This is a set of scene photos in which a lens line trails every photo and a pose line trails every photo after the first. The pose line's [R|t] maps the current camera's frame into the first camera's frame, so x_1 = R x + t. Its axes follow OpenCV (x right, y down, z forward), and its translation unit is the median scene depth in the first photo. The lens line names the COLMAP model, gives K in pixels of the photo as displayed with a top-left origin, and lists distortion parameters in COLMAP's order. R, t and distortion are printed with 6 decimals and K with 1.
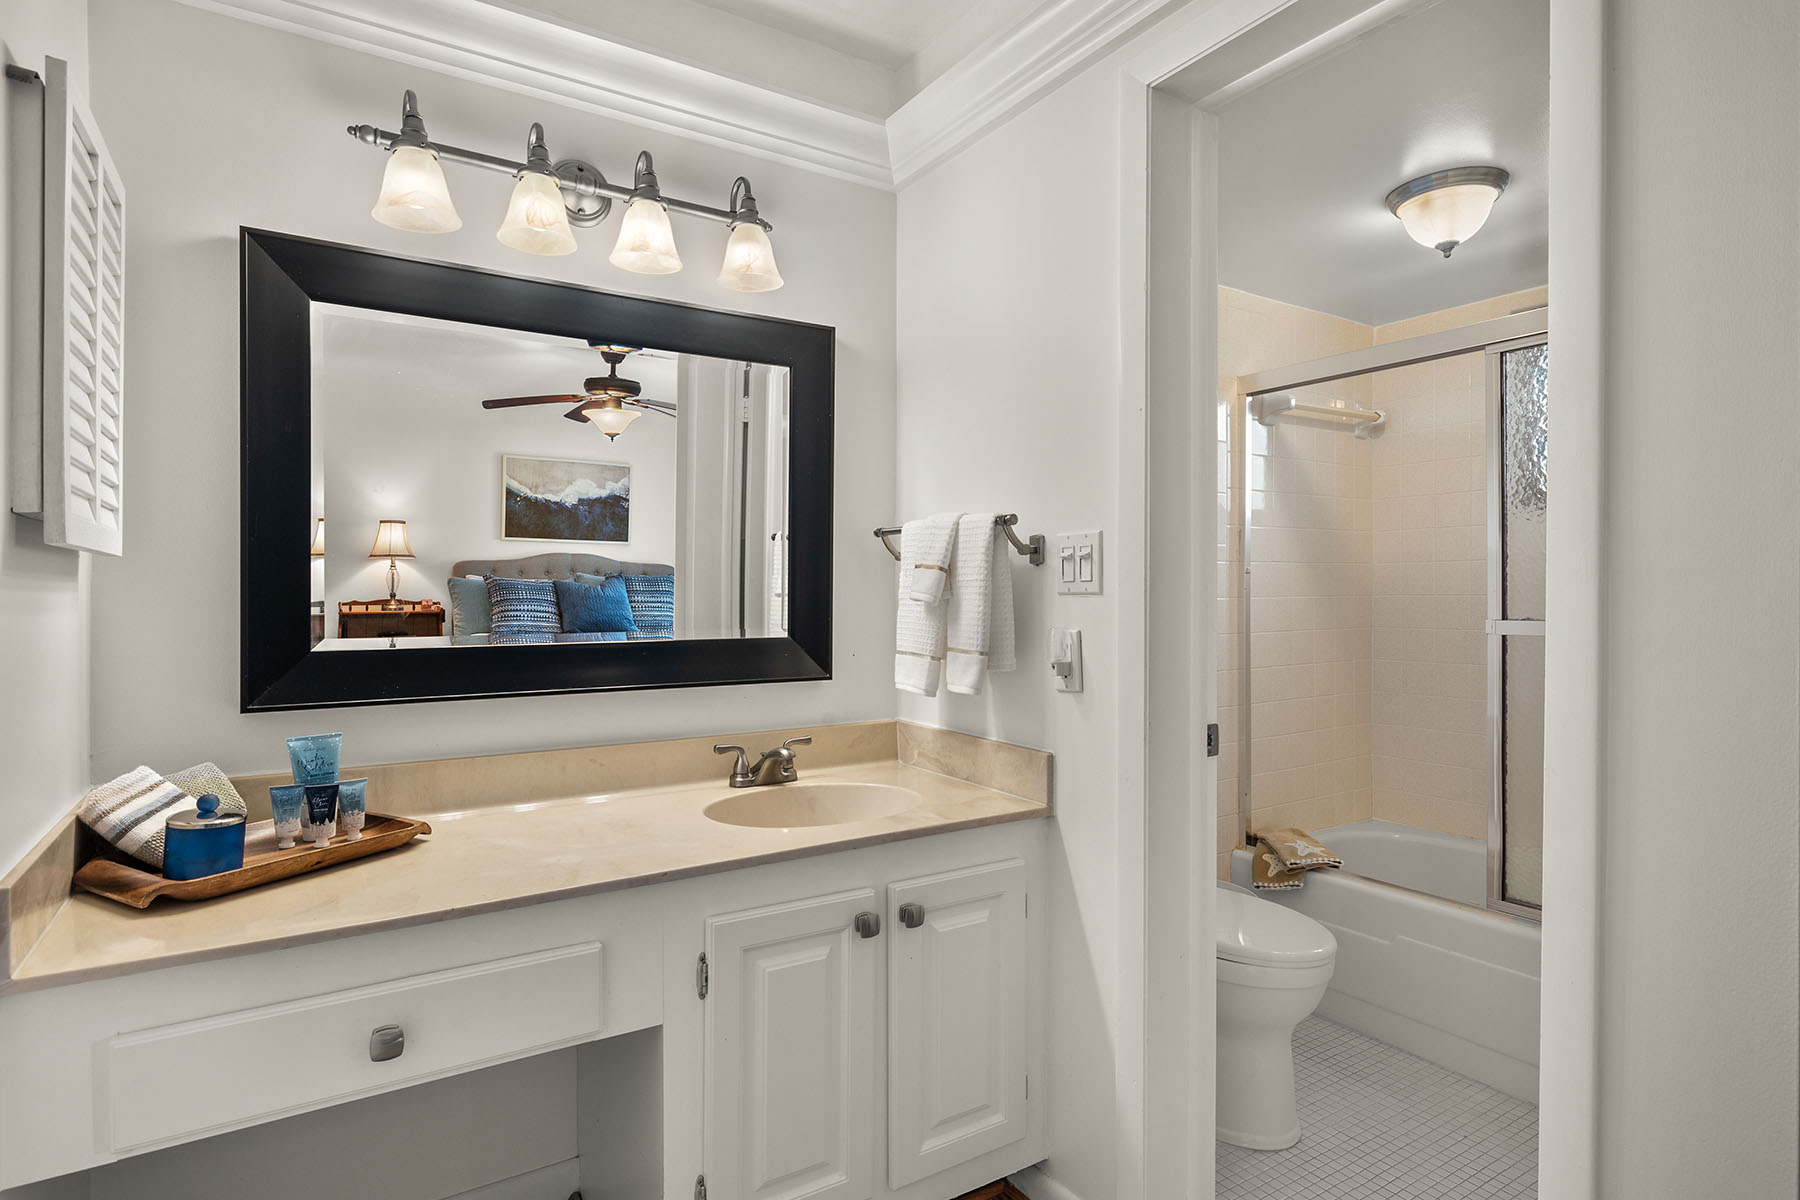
lens RADIAL K [[964.6, 0, 907.4], [0, 964.6, 589.1], [0, 0, 1]] dist [0.000760, -0.000043]
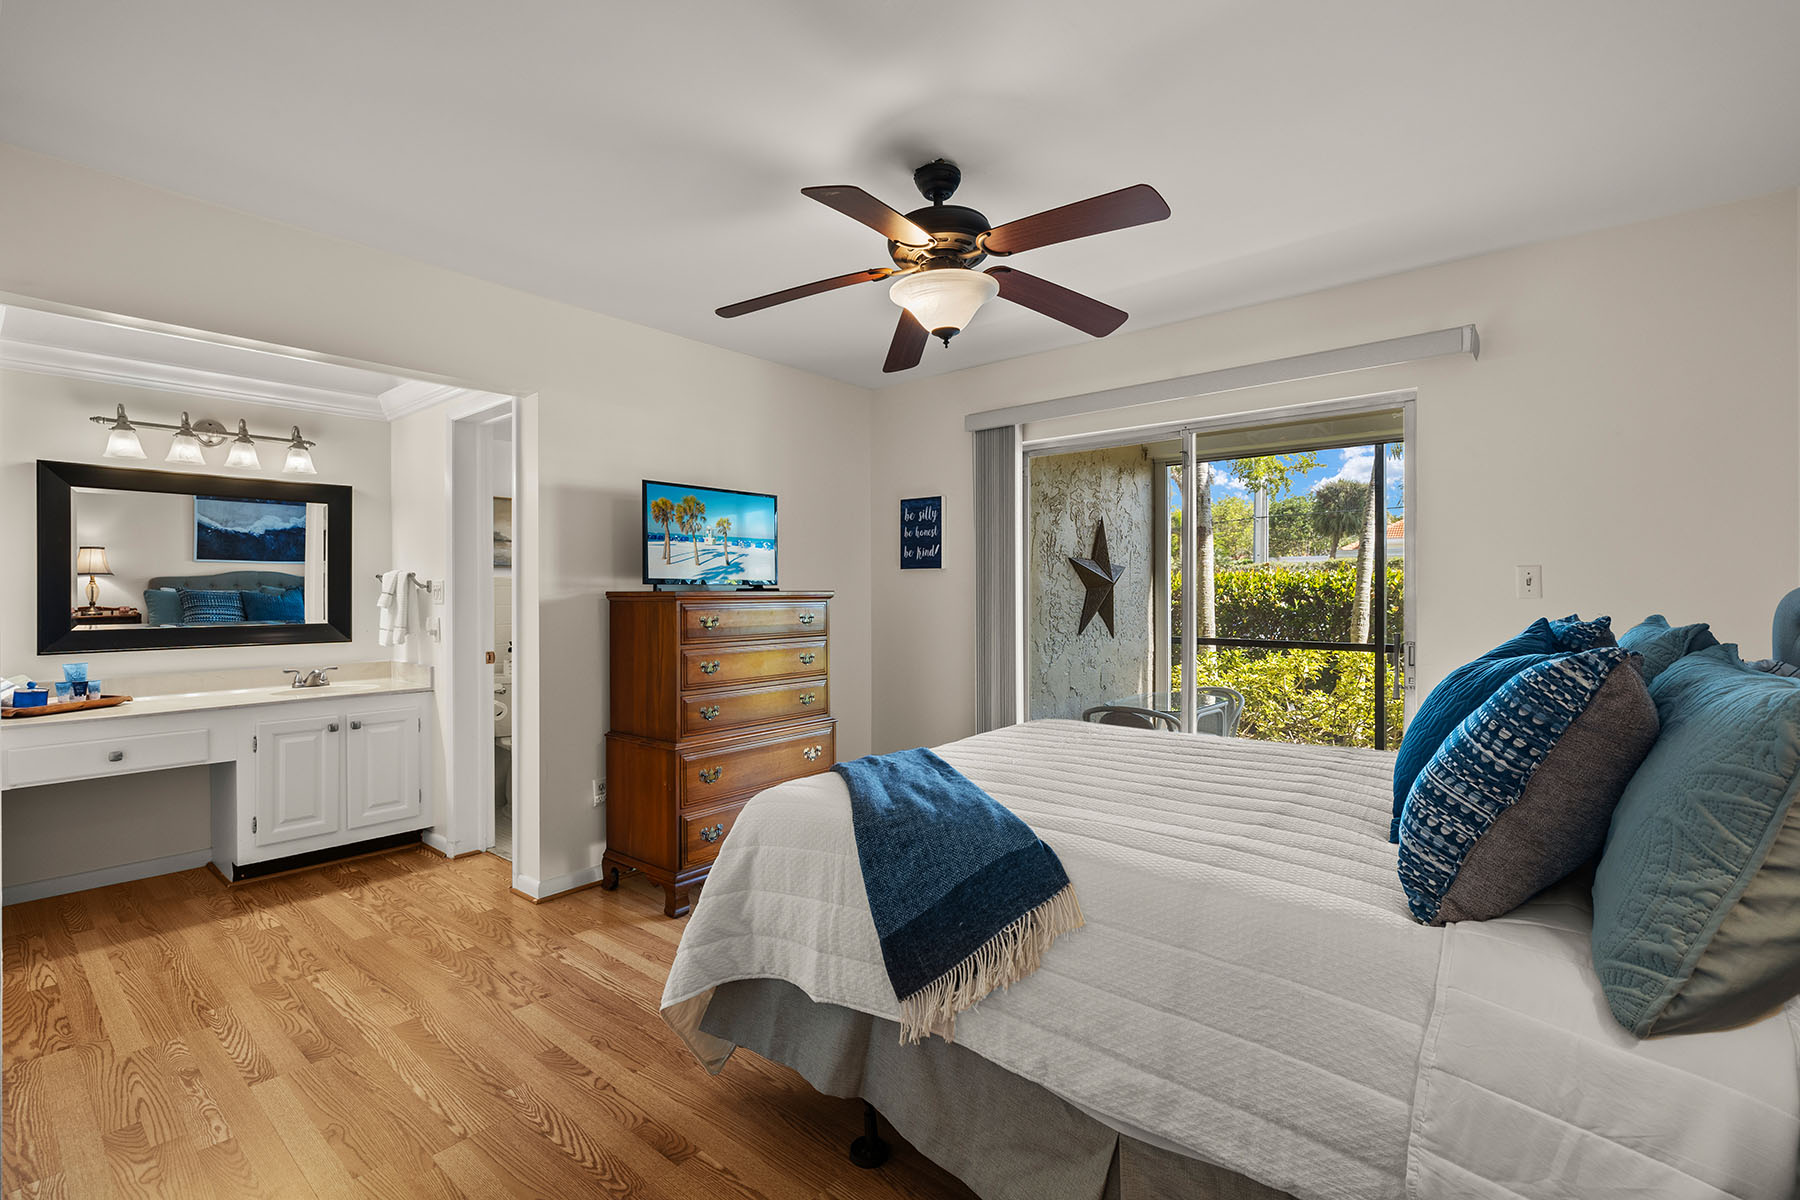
lens RADIAL K [[816.5, 0, 899.5], [0, 816.5, 592.5], [0, 0, 1]] dist [0.005980, 0.000228]
pose [[0.956026, -0.003293, 0.293265, 0.684901], [0.003062, 0.999995, 0.001248, -0.023777], [-0.293267, -0.000295, 0.956031, -1.415795]]
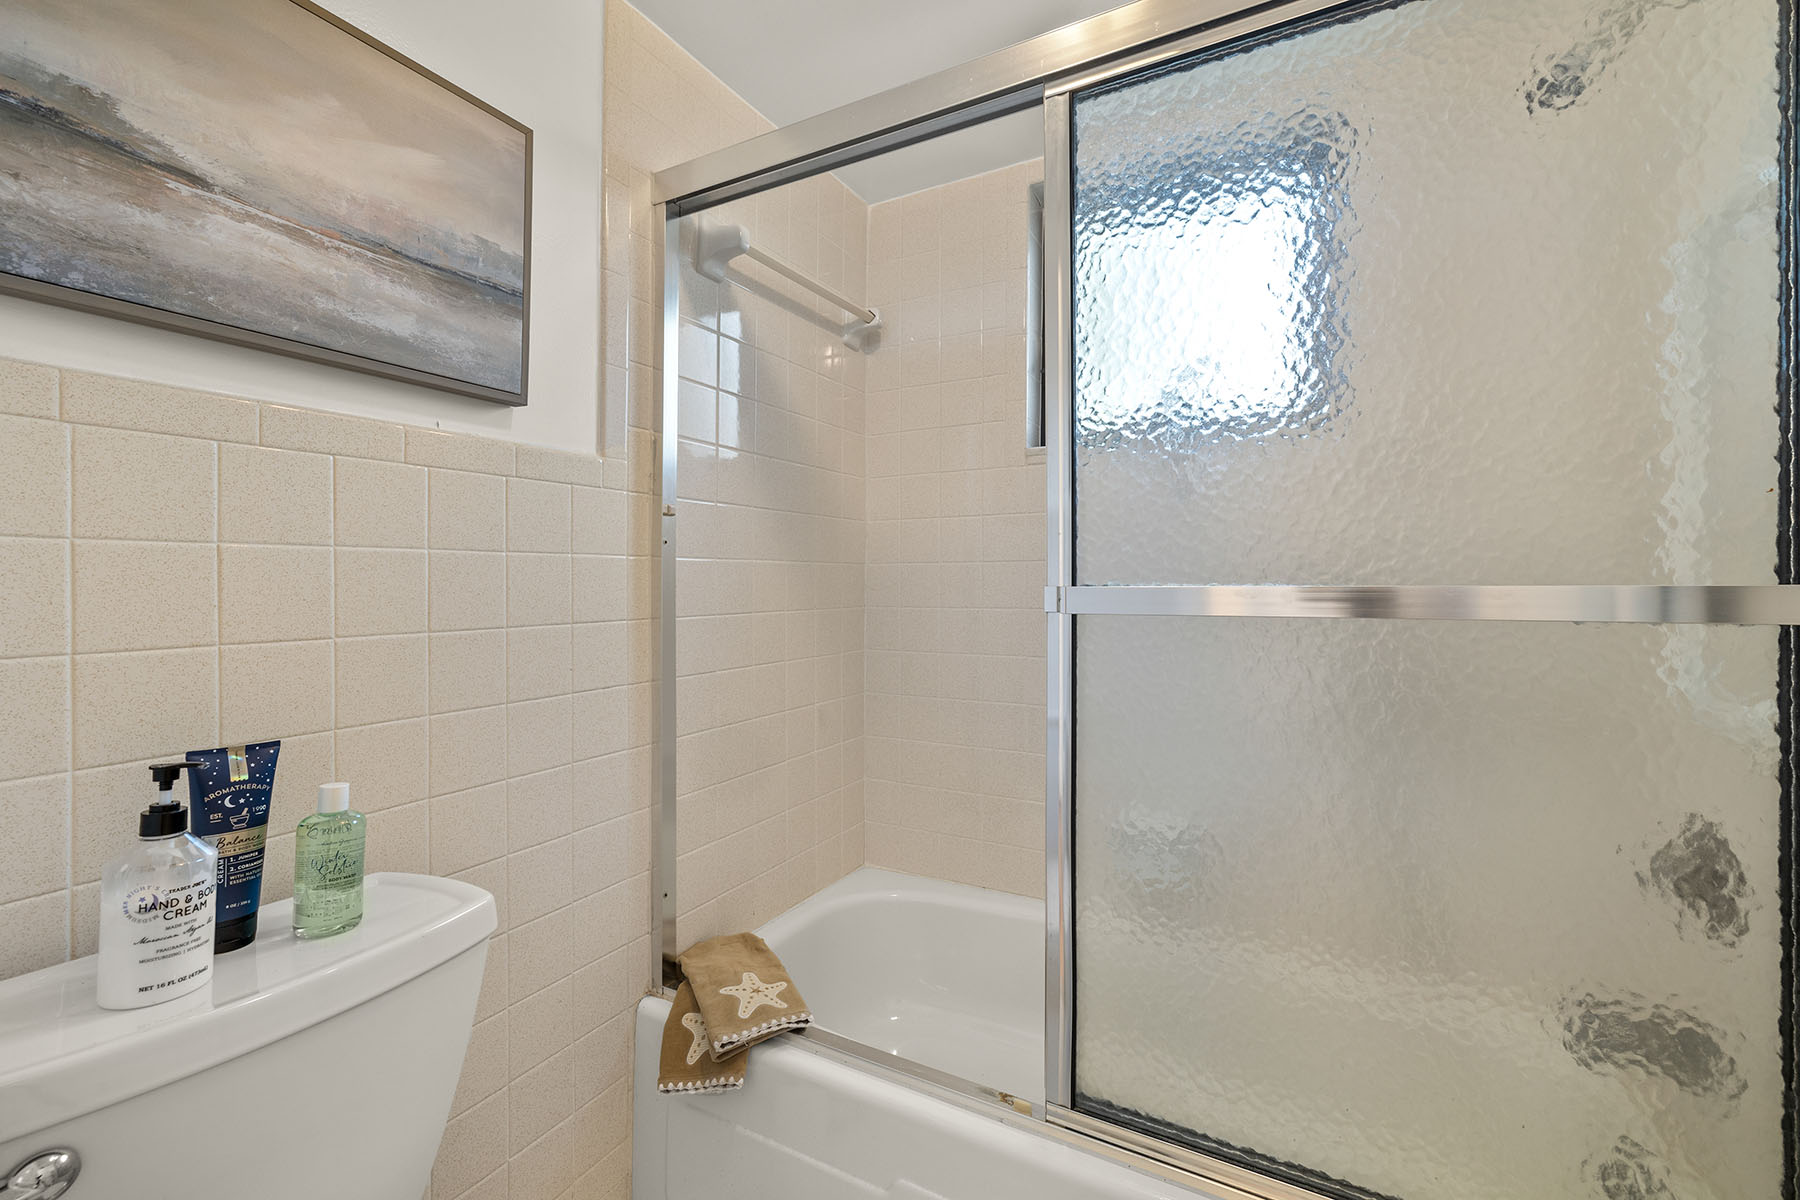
lens RADIAL K [[771.6, 0, 904.5], [0, 771.6, 589.8], [0, 0, 1]] dist [-0.004096, 0.001354]
pose [[0.884081, -0.001482, 0.467332, 0.237508], [-0.001557, 0.999980, 0.006116, 0.023077], [-0.467332, -0.006135, 0.884061, 0.474524]]
